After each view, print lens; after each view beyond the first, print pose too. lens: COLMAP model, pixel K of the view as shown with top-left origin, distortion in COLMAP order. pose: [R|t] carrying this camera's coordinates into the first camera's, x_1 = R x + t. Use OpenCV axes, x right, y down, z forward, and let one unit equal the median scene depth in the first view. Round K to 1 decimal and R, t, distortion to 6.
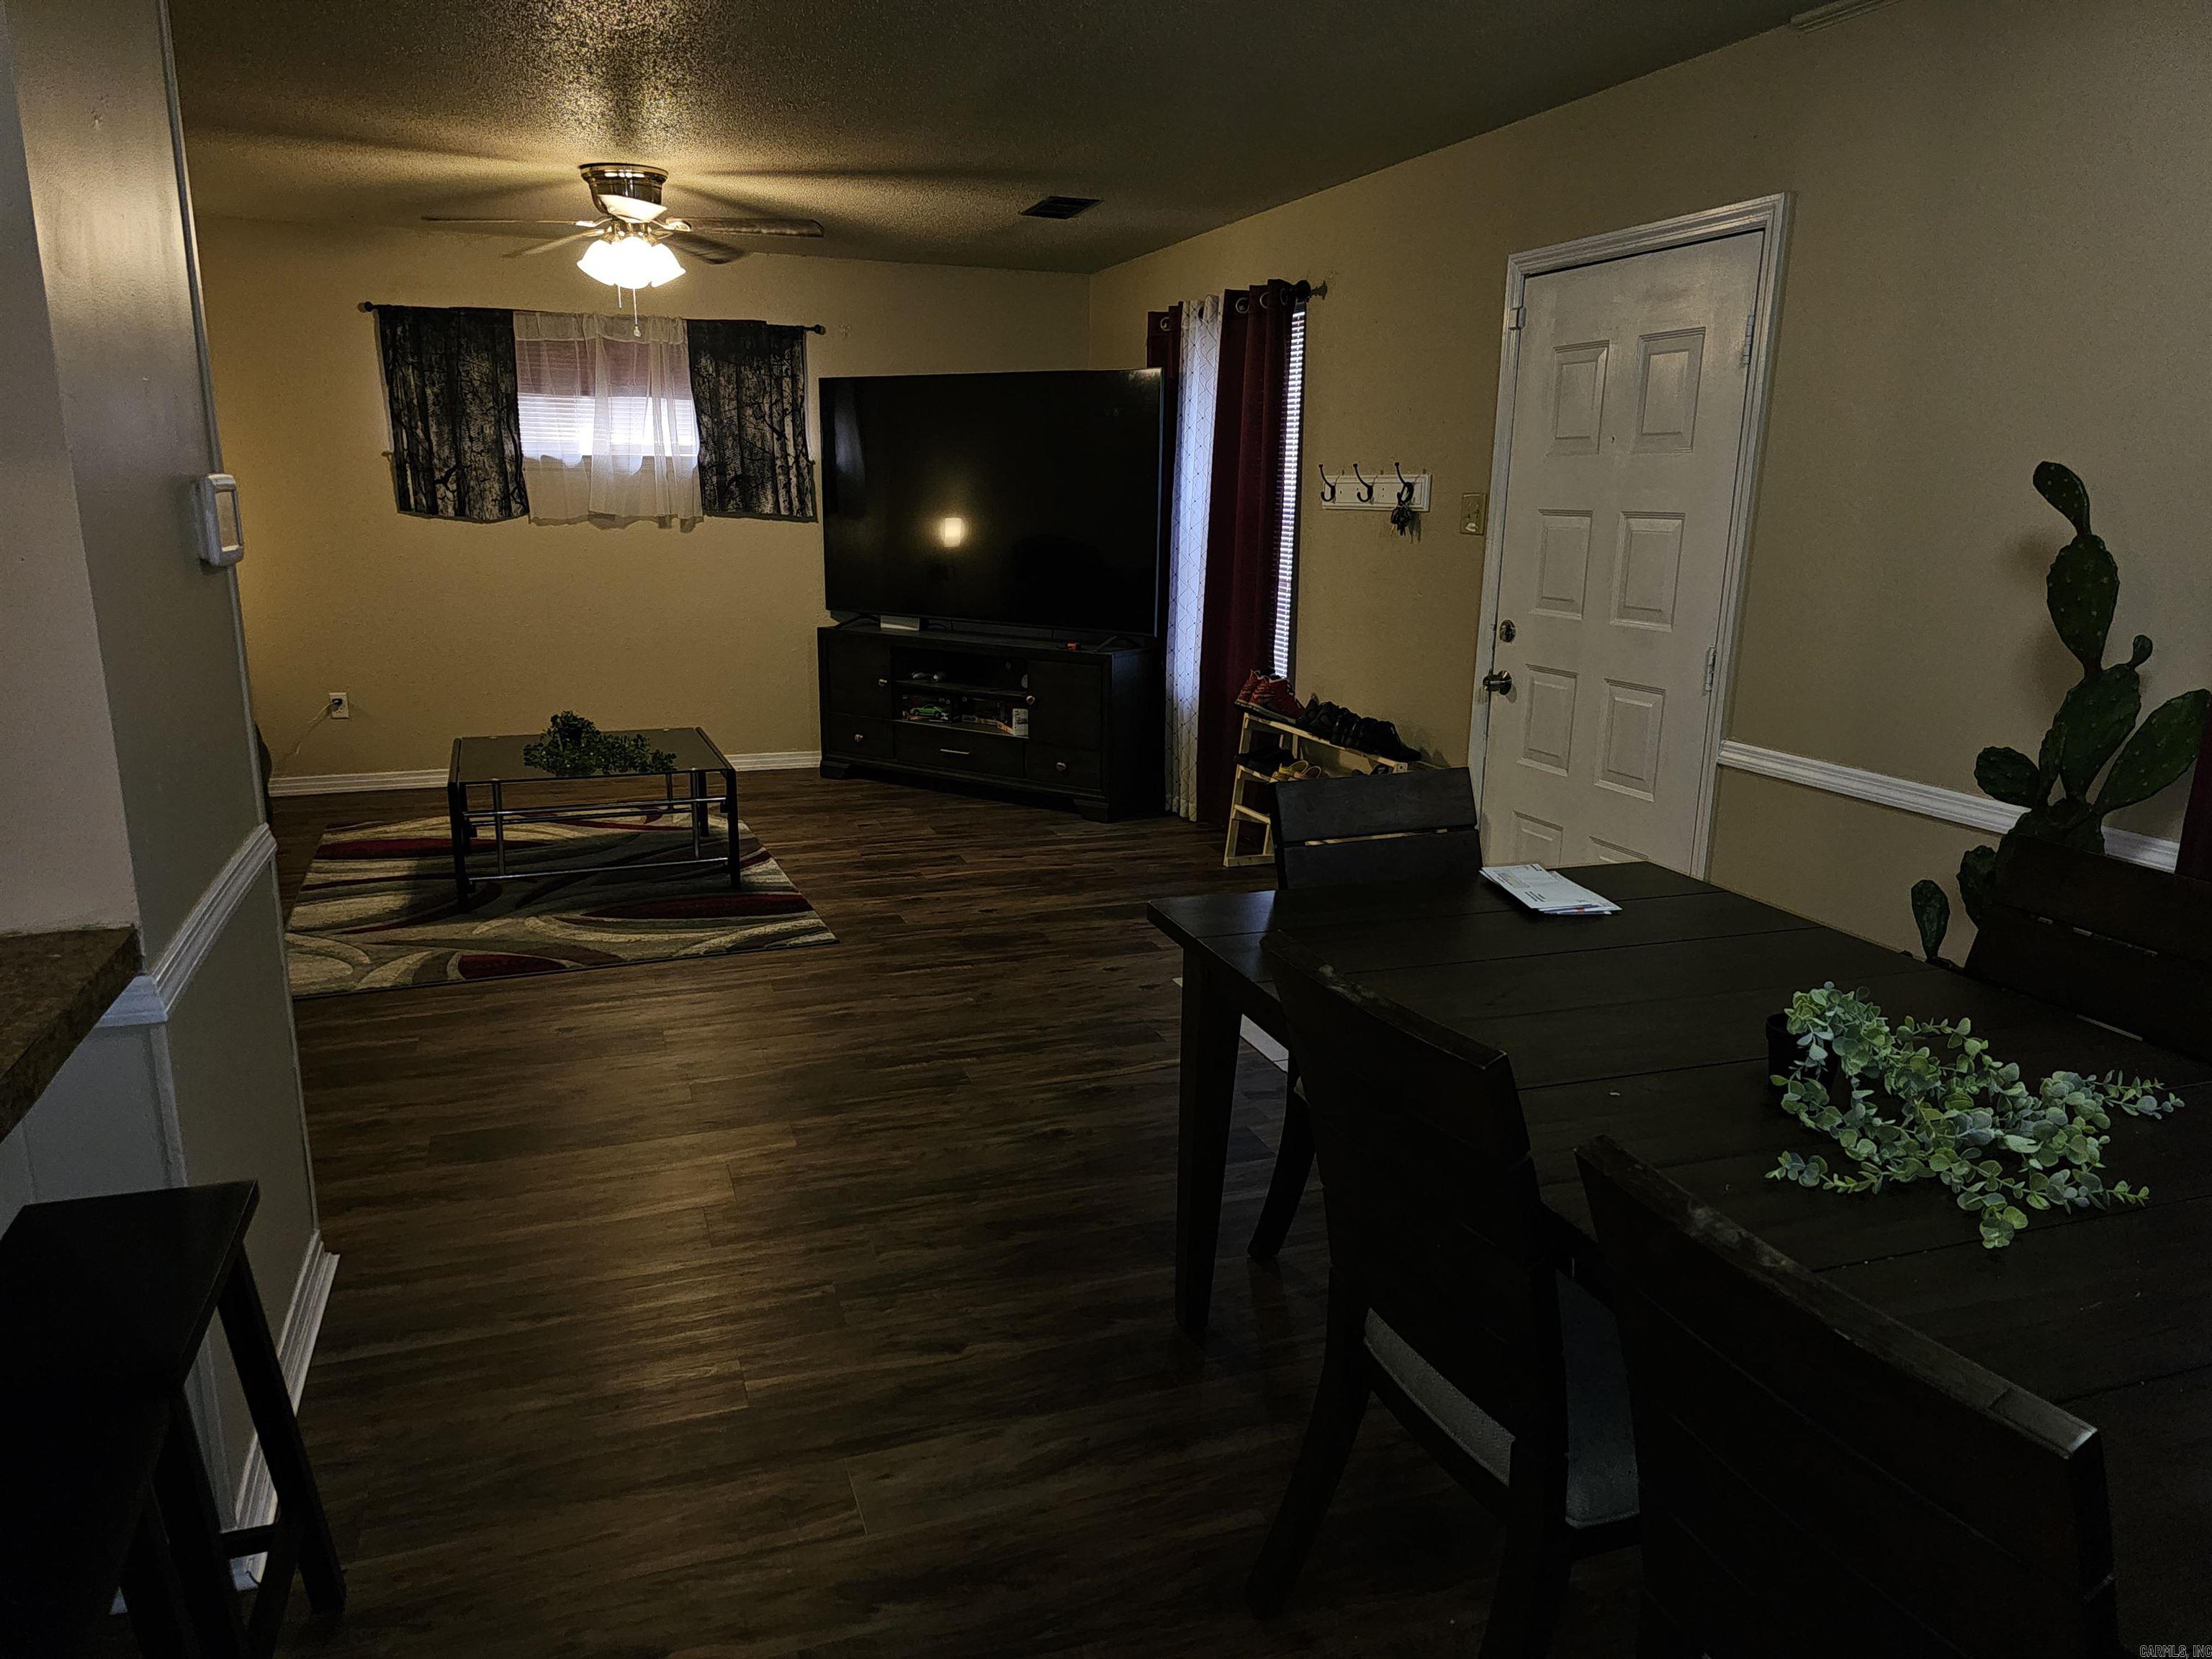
lens RADIAL K [[1478.6, 0, 1123.9], [0, 1478.6, 839.6], [0, 0, 1]] dist [0.053155, -0.061730]
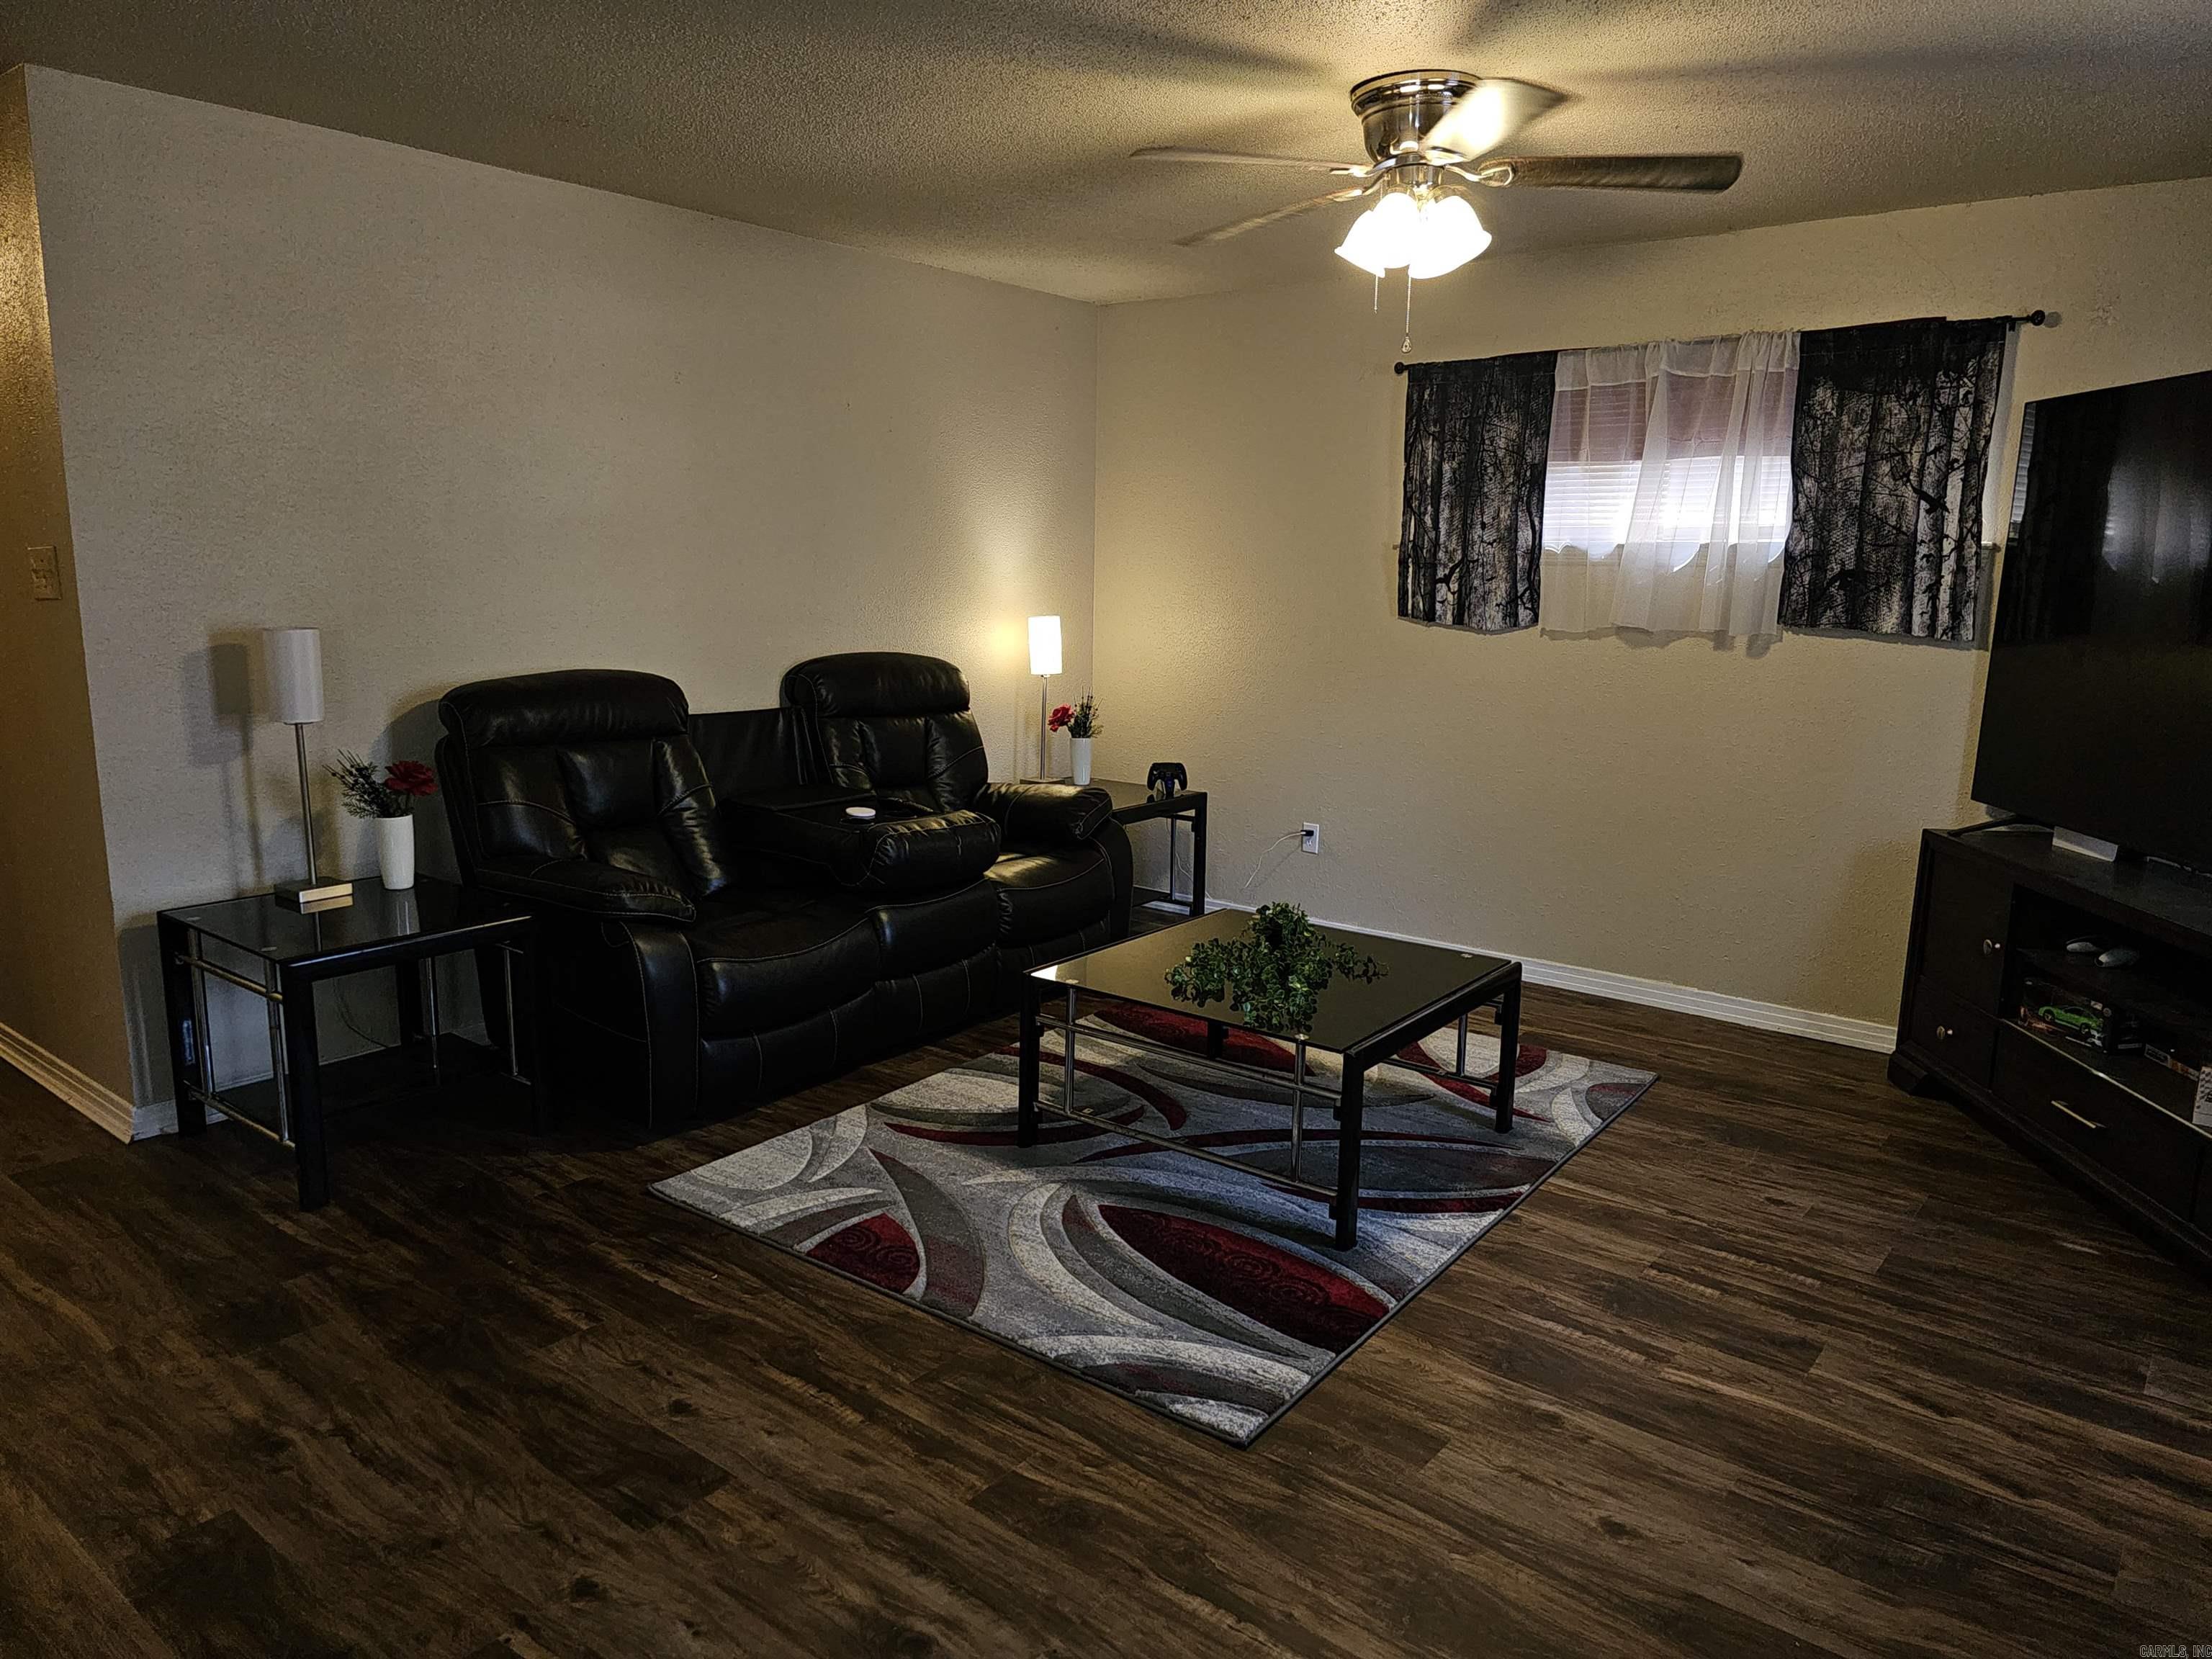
lens RADIAL K [[1478.6, 0, 1101.7], [0, 1478.6, 832.5], [0, 0, 1]] dist [0.053155, -0.061730]
pose [[0.501520, 0.153781, -0.851369, 0.139617], [-0.210550, 0.976183, 0.052297, -0.113501], [0.839134, 0.153028, 0.521954, 0.463197]]
